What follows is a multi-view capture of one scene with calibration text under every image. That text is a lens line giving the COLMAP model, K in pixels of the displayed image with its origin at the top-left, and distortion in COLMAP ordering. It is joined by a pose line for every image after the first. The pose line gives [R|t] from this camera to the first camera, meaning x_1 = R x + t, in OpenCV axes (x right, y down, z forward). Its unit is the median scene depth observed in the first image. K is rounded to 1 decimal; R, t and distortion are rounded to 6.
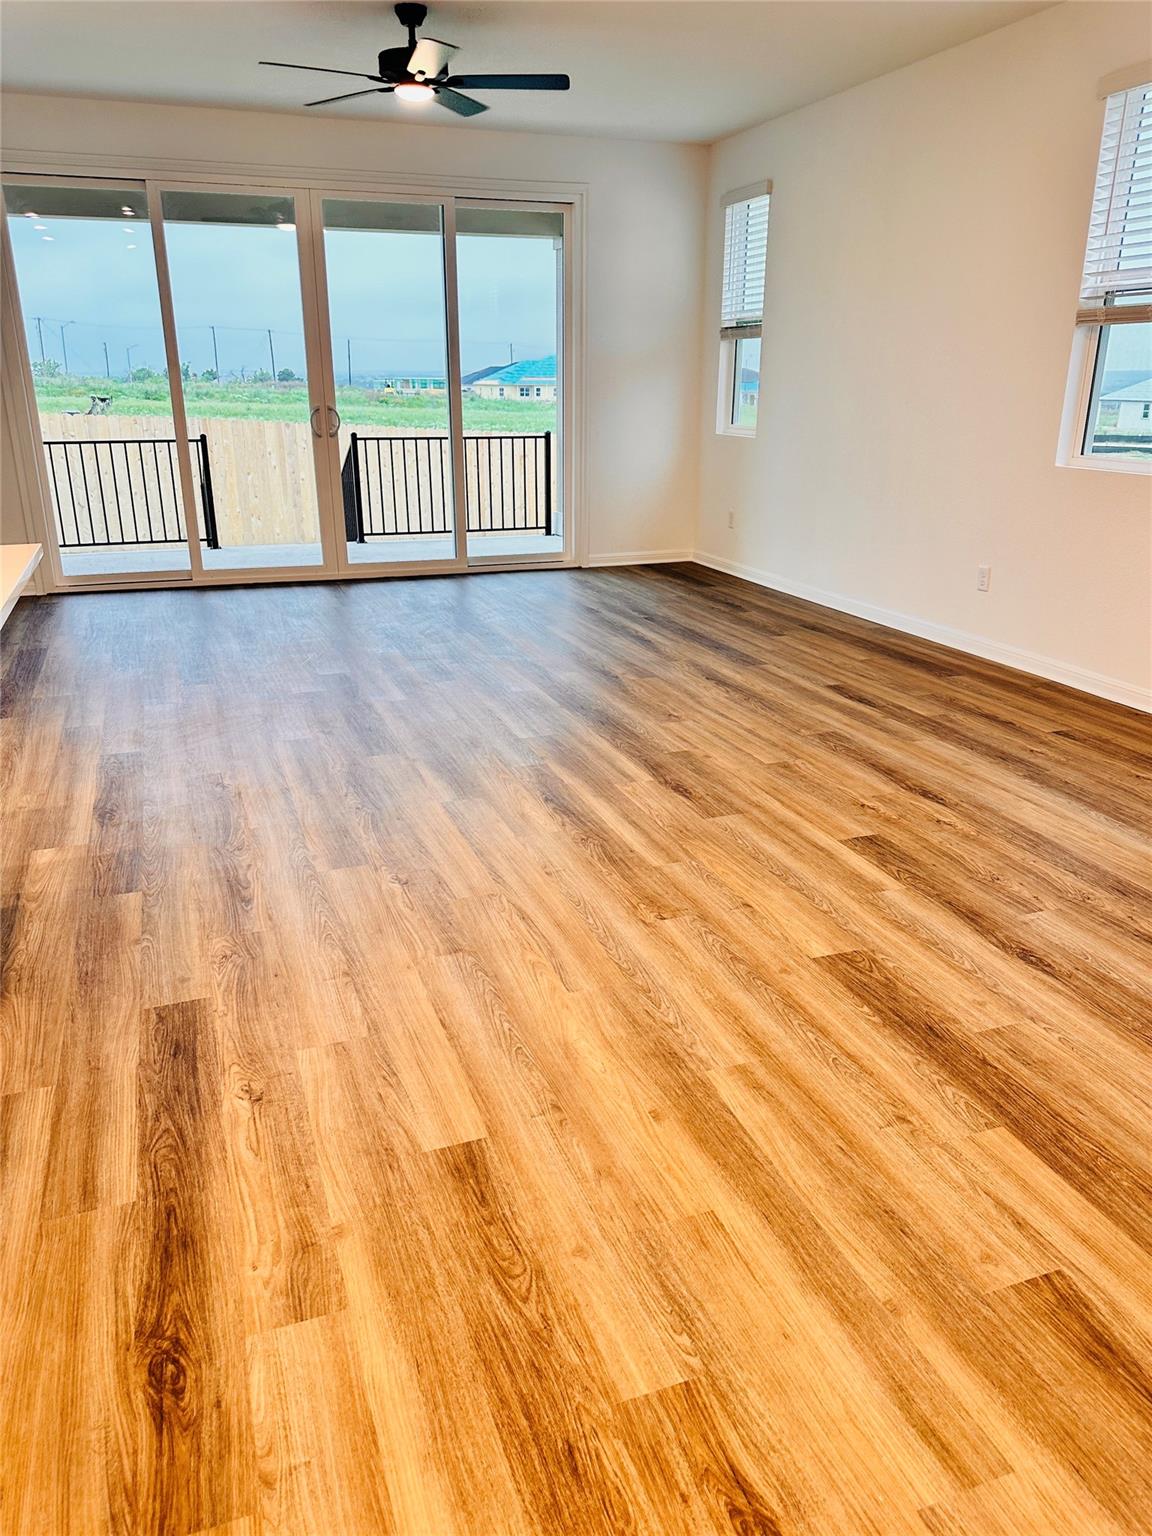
lens RADIAL K [[1083.8, 0, 576.0], [0, 1083.8, 768.0], [0, 0, 1]] dist [0.091029, -0.137185]
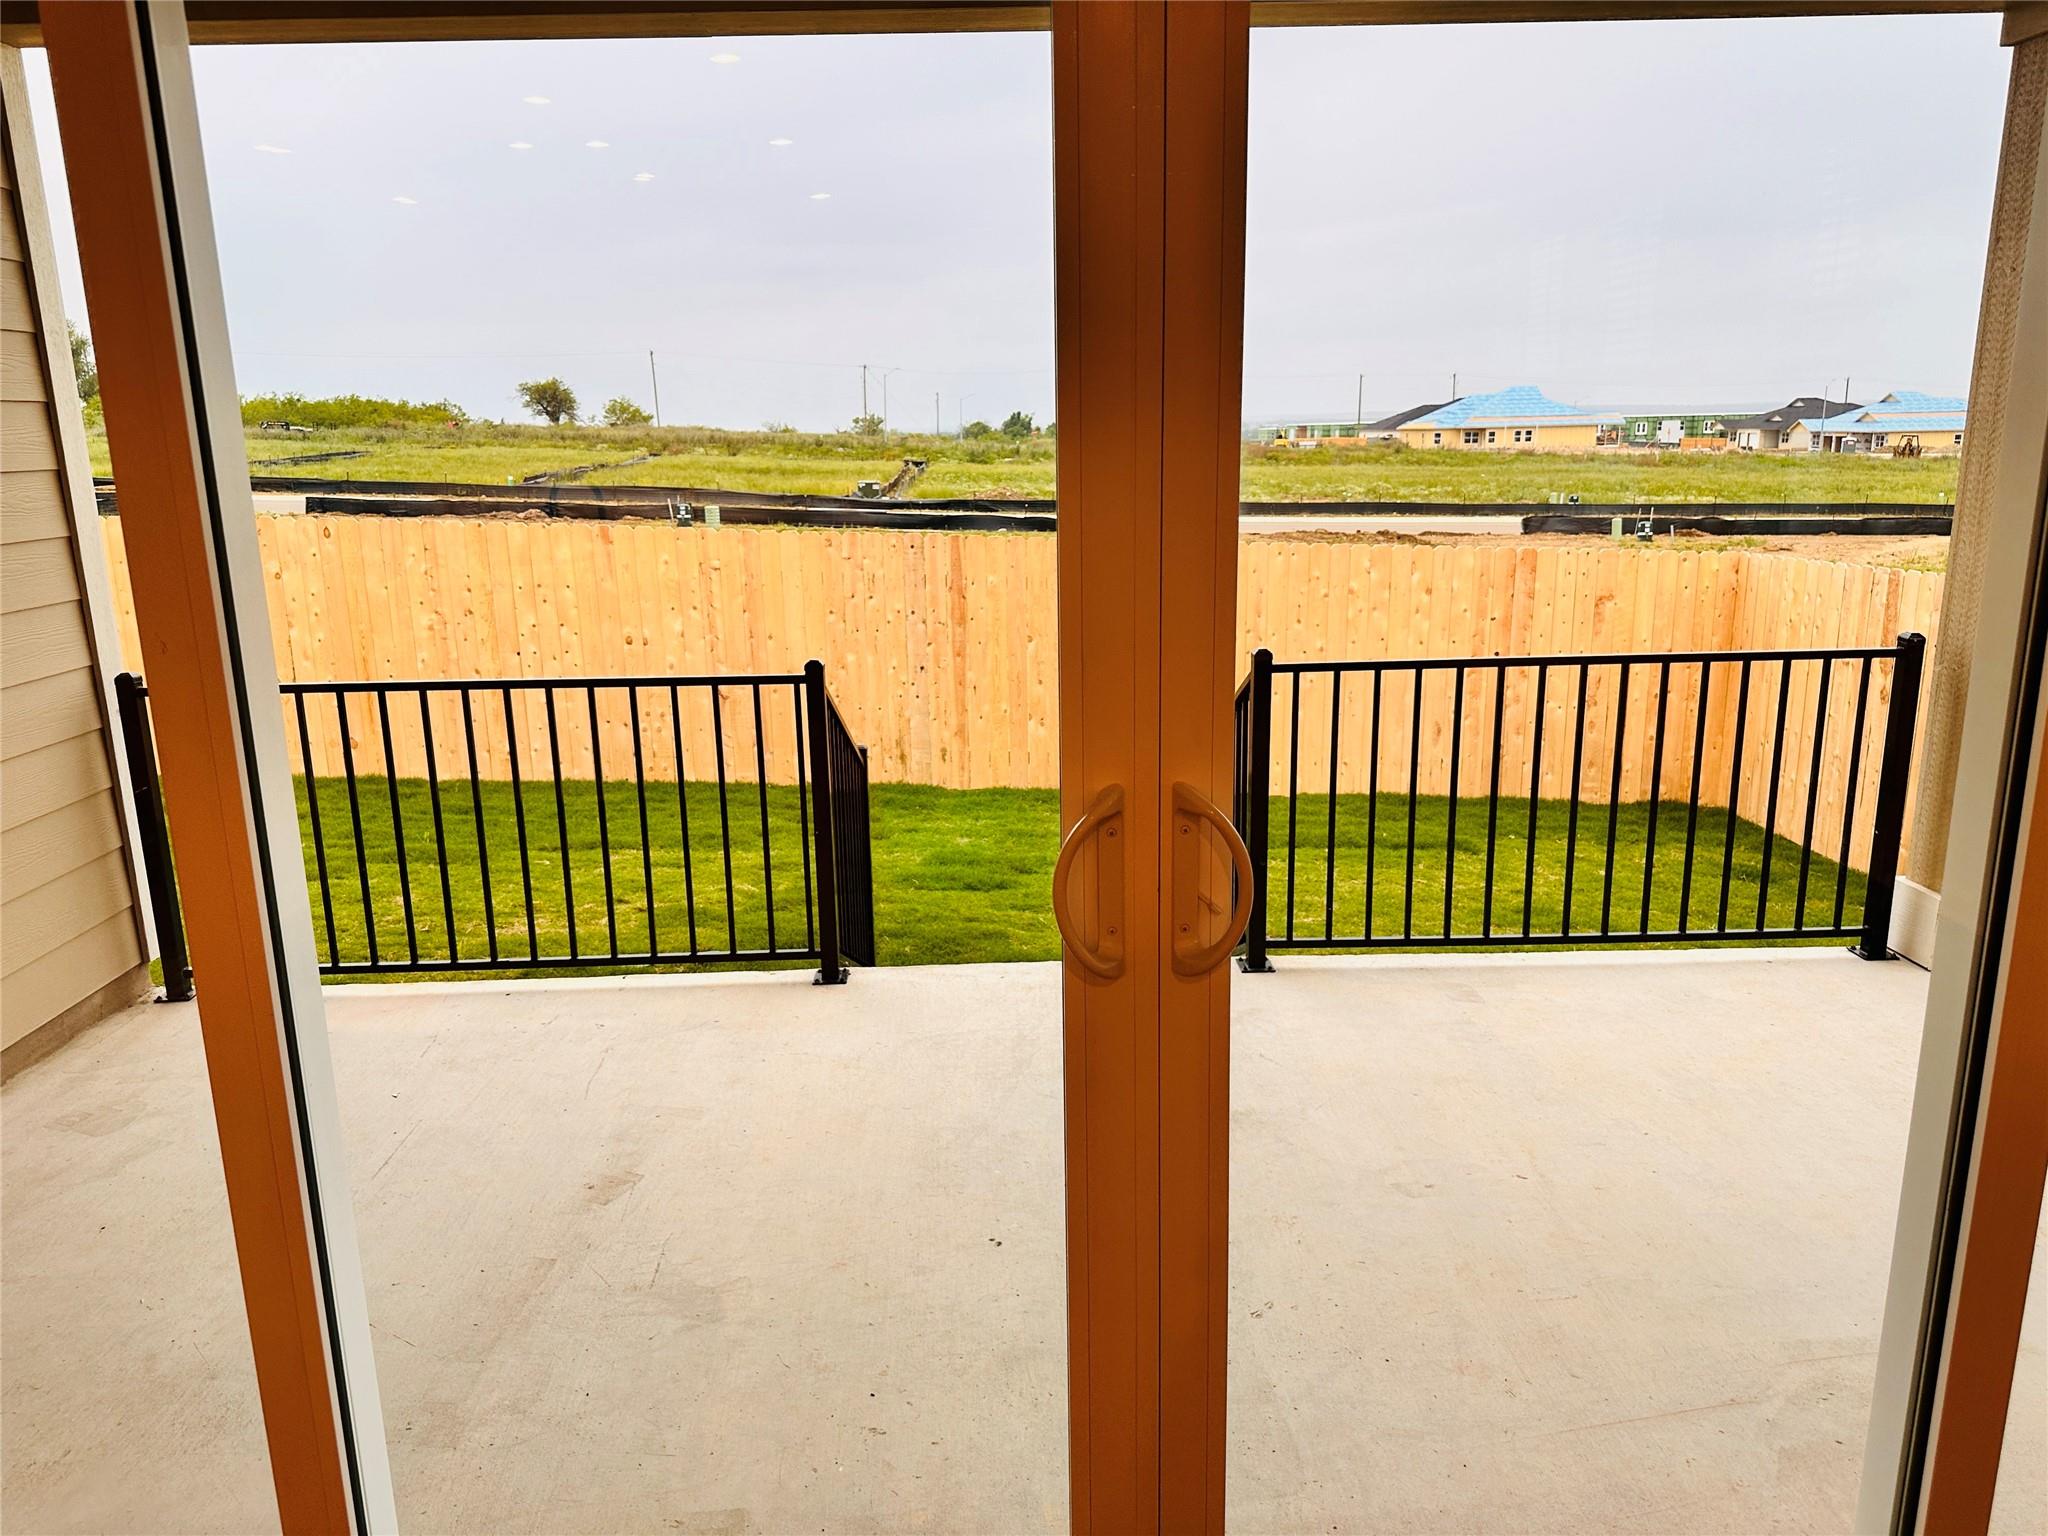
lens RADIAL K [[1445.1, 0, 1017.4], [0, 1445.1, 791.0], [0, 0, 1]] dist [0.091029, -0.137185]
pose [[0.945270, 0.058851, -0.320937, -0.402820], [-0.089012, 0.992803, -0.080120, -0.684240], [0.313912, 0.104303, 0.943706, 1.769569]]
